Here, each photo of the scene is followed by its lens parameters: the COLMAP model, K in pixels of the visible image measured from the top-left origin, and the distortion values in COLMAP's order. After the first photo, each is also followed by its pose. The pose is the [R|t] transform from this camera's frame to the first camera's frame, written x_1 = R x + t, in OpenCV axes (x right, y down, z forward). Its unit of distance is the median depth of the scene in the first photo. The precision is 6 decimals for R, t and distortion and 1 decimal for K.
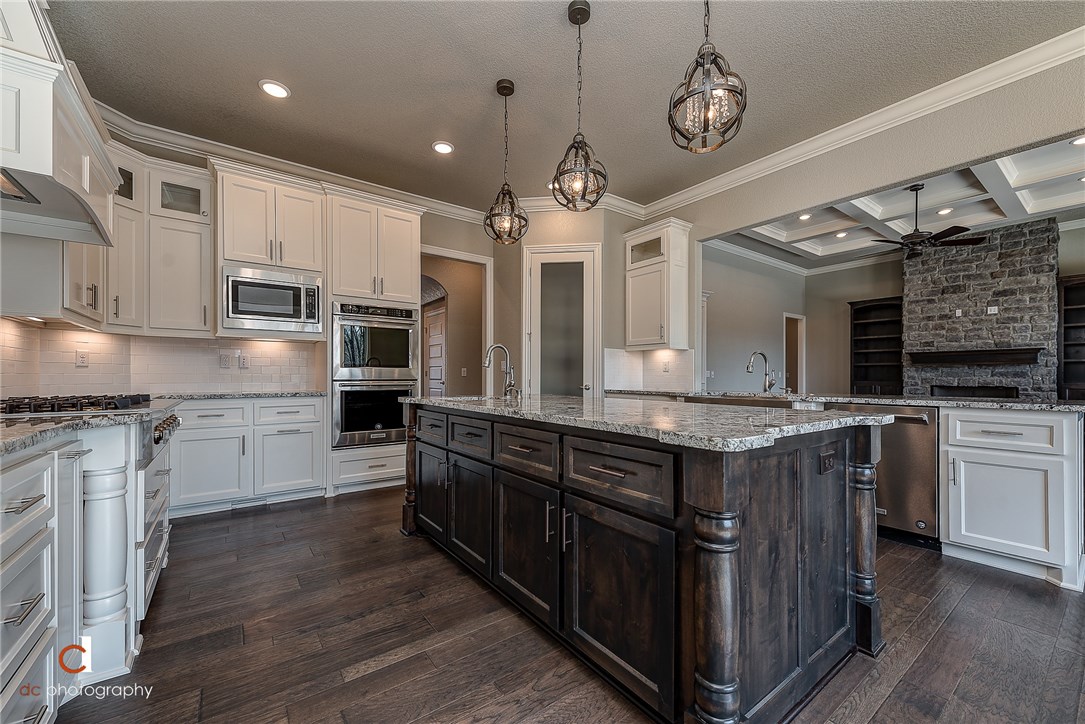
lens RADIAL K [[422.3, 0, 546.3], [0, 422.3, 378.2], [0, 0, 1]] dist [0.011493, 0.000091]
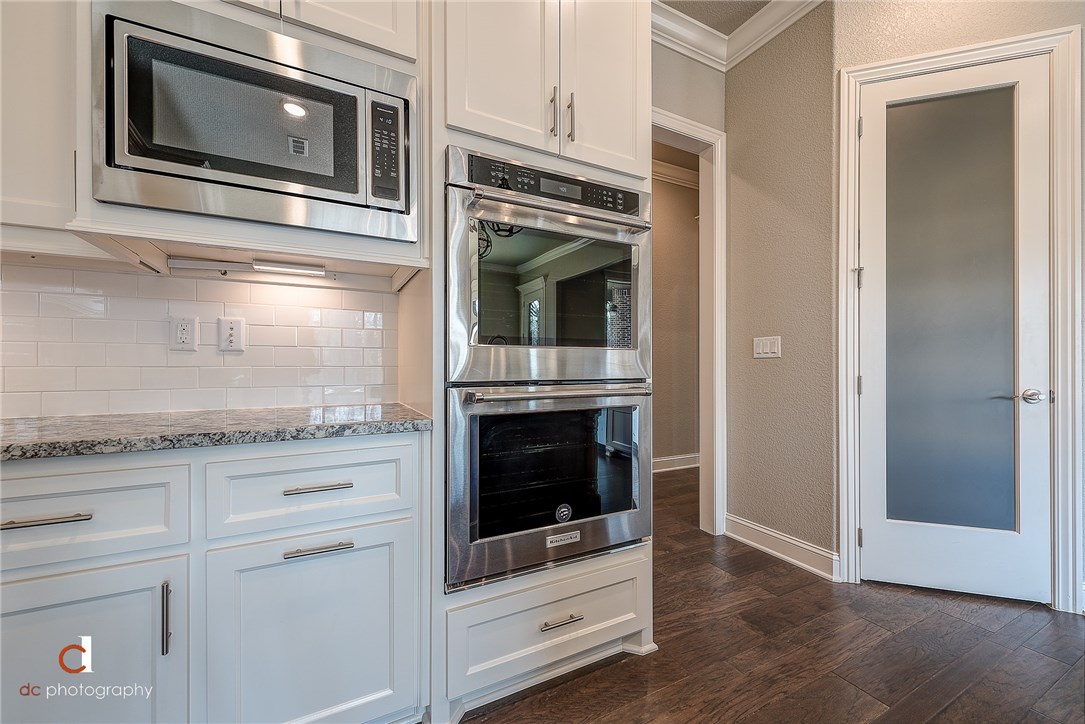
lens RADIAL K [[422.3, 0, 540.2], [0, 422.3, 364.6], [0, 0, 1]] dist [0.011493, 0.000091]
pose [[0.986818, -0.005257, -0.161747, -0.377960], [0.002892, 0.999886, -0.014853, -0.005356], [0.161806, 0.014190, 0.986721, 0.684840]]
